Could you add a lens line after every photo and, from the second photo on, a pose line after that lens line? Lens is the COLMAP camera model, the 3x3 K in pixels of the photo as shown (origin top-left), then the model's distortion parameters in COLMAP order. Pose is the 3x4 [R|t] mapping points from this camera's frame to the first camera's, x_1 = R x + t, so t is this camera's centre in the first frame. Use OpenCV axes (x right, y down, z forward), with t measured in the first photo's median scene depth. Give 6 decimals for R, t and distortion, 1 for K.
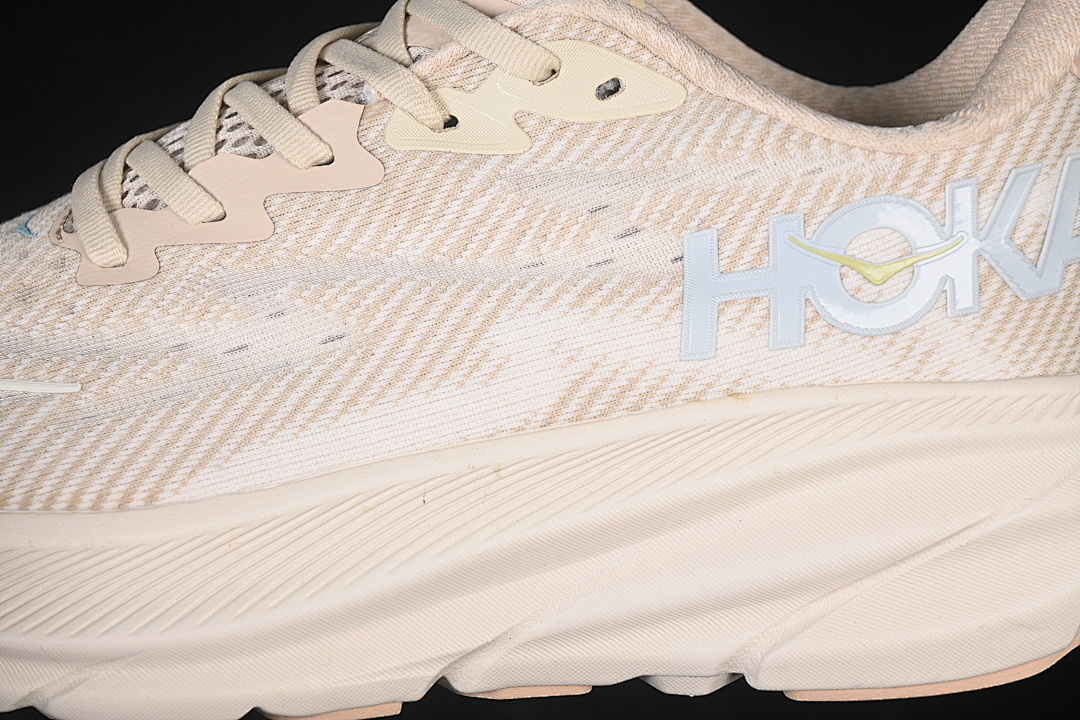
lens RADIAL K [[2411.0, 0, 541.2], [0, 2411.0, 360.1], [0, 0, 1]] dist [0.032471, 0.000000]
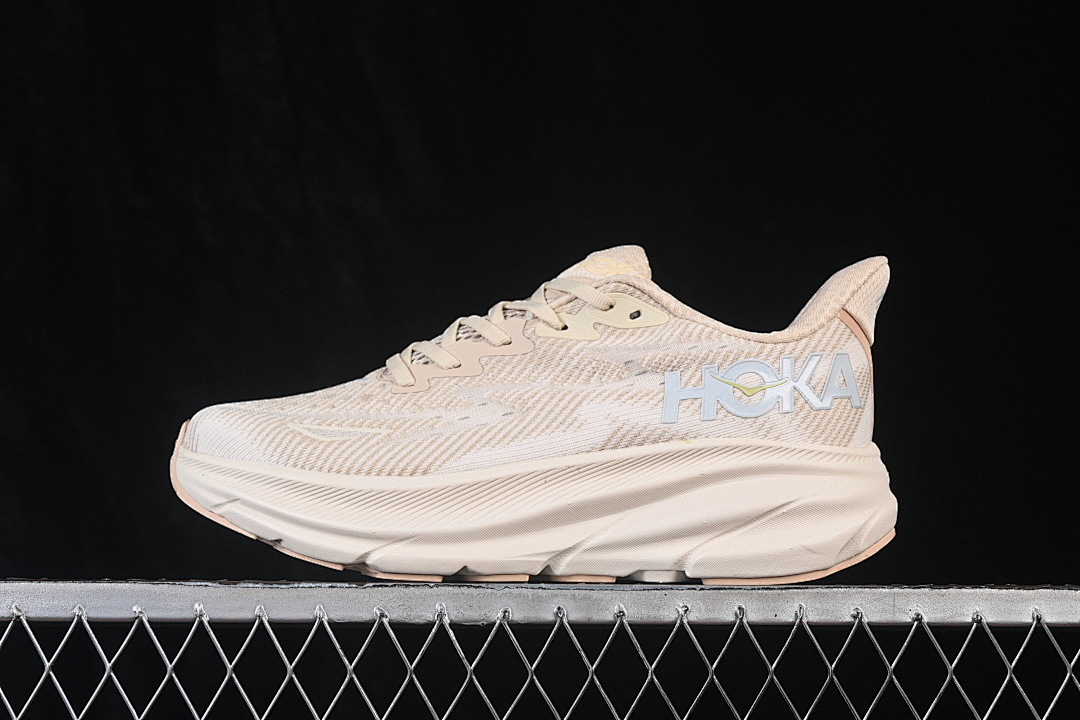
lens RADIAL K [[2411.0, 0, 537.5], [0, 2411.0, 356.7], [0, 0, 1]] dist [0.032471, 0.000000]
pose [[0.998438, 0.052776, -0.018345, -0.020537], [-0.055818, 0.956832, -0.285230, 0.587115], [0.002500, 0.285809, 0.958283, -1.183543]]
